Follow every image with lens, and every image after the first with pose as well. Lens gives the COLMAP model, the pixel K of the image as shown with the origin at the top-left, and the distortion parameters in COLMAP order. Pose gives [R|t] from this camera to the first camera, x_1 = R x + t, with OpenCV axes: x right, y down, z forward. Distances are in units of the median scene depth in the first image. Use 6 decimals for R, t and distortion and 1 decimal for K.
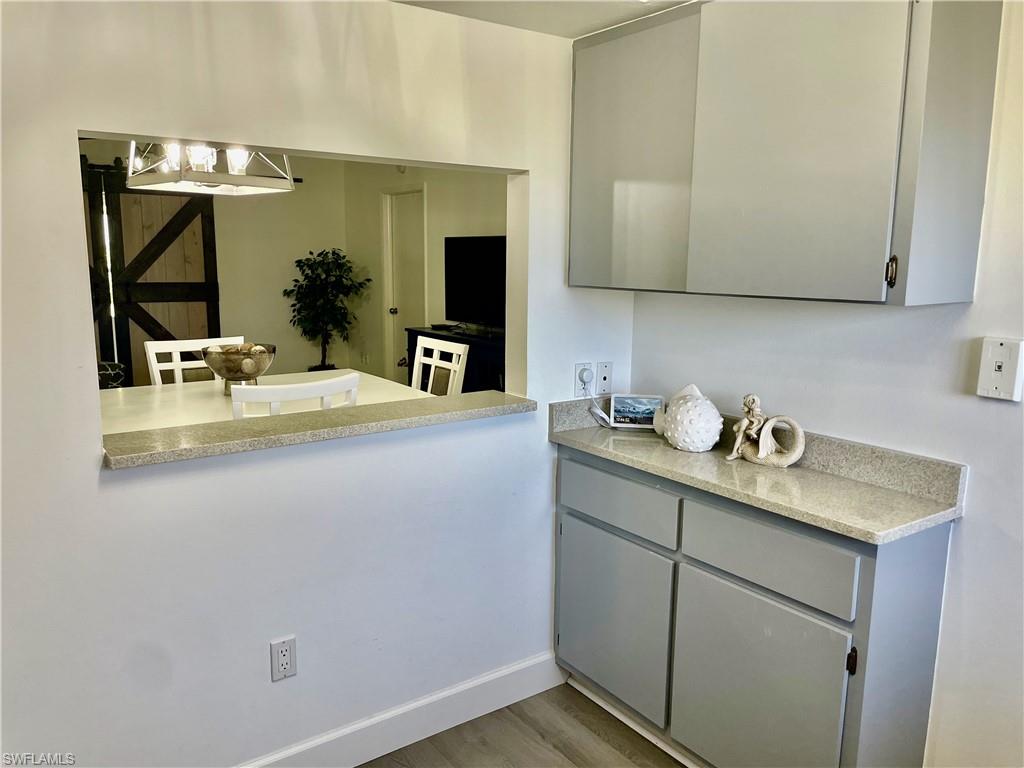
lens RADIAL K [[772.0, 0, 506.7], [0, 772.0, 387.5], [0, 0, 1]] dist [0.087025, -0.117895]
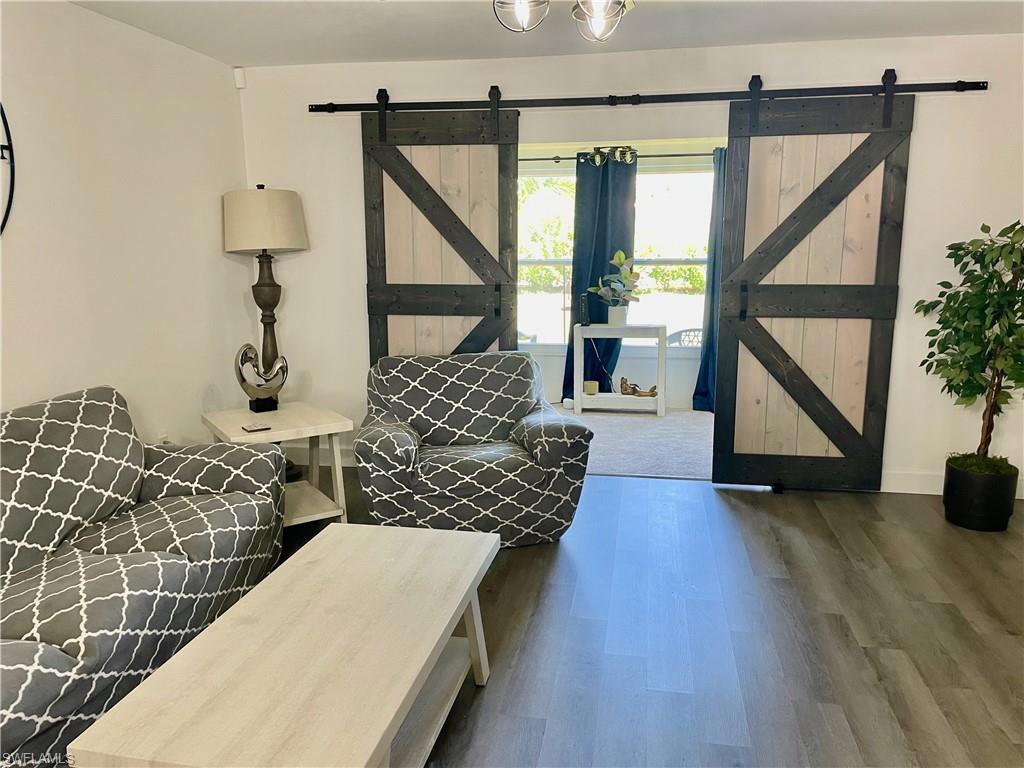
lens RADIAL K [[772.0, 0, 522.5], [0, 772.0, 380.2], [0, 0, 1]] dist [0.087025, -0.117895]
pose [[0.712356, 0.109094, -0.693288, -0.105619], [-0.113027, 0.992783, 0.040086, -0.064874], [0.692657, 0.049805, 0.719545, 0.443351]]
